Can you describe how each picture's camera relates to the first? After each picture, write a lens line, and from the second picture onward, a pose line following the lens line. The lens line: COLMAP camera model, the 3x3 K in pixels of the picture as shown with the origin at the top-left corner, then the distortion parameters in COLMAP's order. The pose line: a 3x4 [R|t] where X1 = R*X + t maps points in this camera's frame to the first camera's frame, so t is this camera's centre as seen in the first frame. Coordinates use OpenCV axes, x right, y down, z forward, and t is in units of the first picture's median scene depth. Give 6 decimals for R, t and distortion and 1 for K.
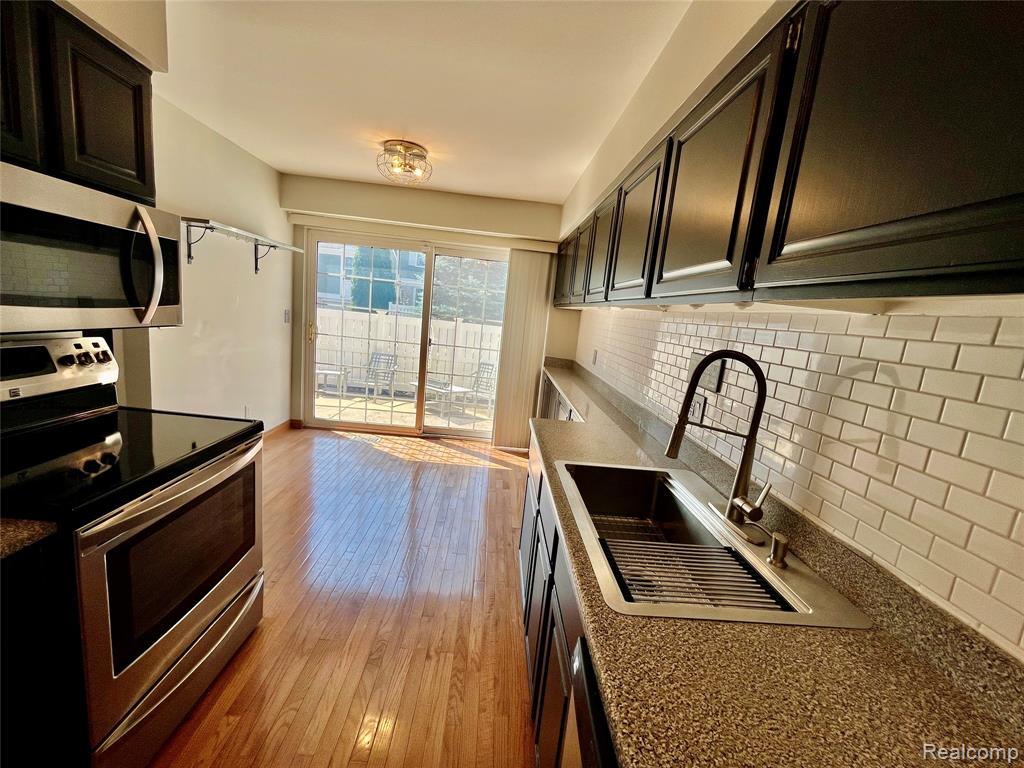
lens RADIAL K [[416.9, 0, 511.2], [0, 416.9, 384.5], [0, 0, 1]] dist [-0.002359, 0.000067]
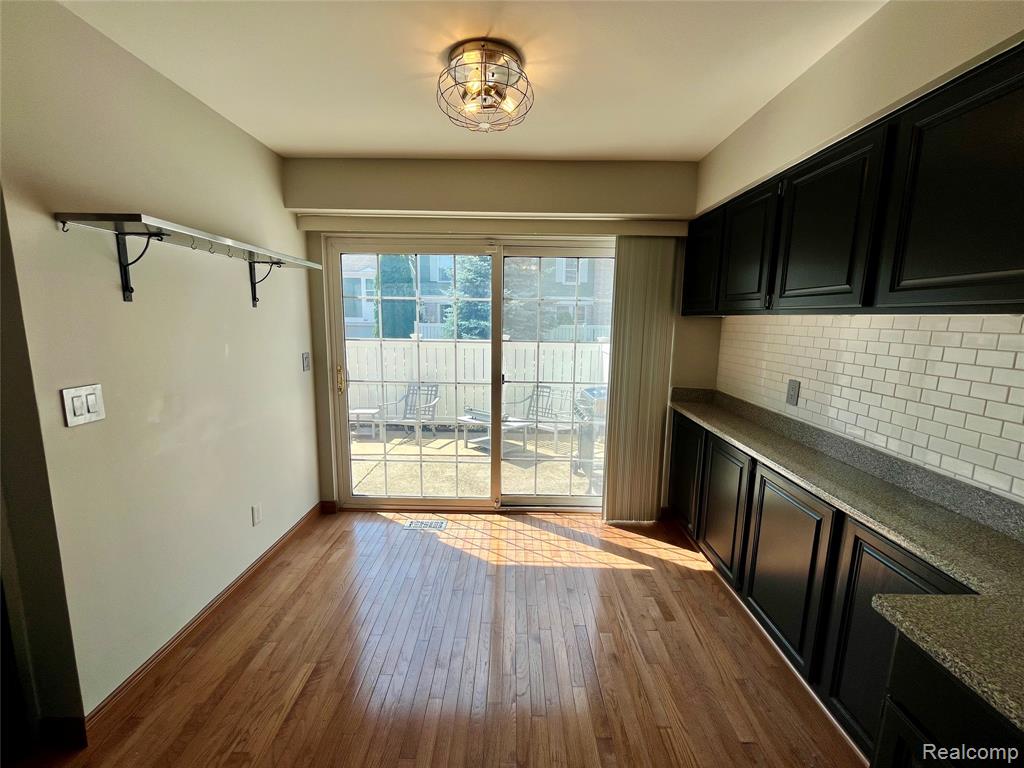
lens RADIAL K [[416.9, 0, 510.6], [0, 416.9, 381.0], [0, 0, 1]] dist [-0.002359, 0.000067]
pose [[0.995248, -0.079238, -0.056599, -0.149940], [0.077684, 0.996552, -0.029153, -0.080856], [0.058714, 0.024617, 0.997971, 0.304445]]
